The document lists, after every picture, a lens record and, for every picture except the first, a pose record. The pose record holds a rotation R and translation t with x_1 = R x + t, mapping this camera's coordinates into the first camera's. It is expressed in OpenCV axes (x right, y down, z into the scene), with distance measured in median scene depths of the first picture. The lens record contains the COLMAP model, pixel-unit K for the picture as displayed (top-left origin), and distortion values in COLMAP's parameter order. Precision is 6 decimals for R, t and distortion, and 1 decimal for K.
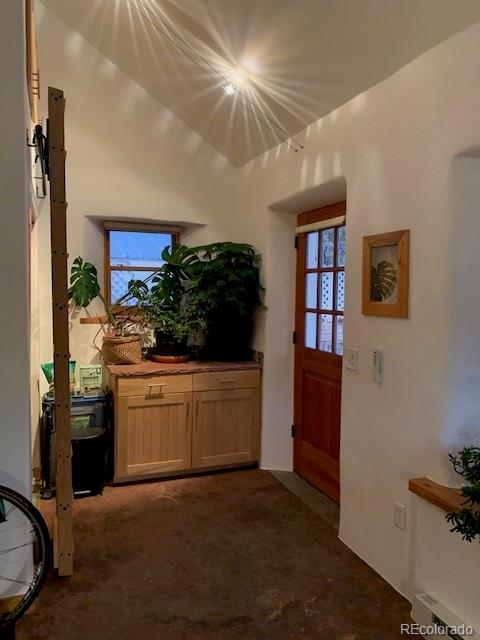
lens RADIAL K [[482.7, 0, 242.1], [0, 482.7, 315.3], [0, 0, 1]] dist [0.043069, -0.031443]
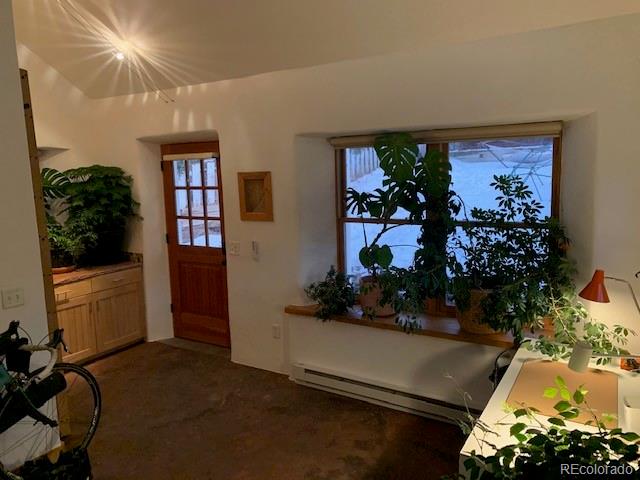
lens RADIAL K [[482.7, 0, 318.6], [0, 482.7, 241.3], [0, 0, 1]] dist [0.043069, -0.031443]
pose [[0.790508, -0.125062, 0.599547, -0.376570], [0.072750, 0.991173, 0.110831, -0.066106], [-0.608116, -0.043996, 0.792628, -0.319012]]
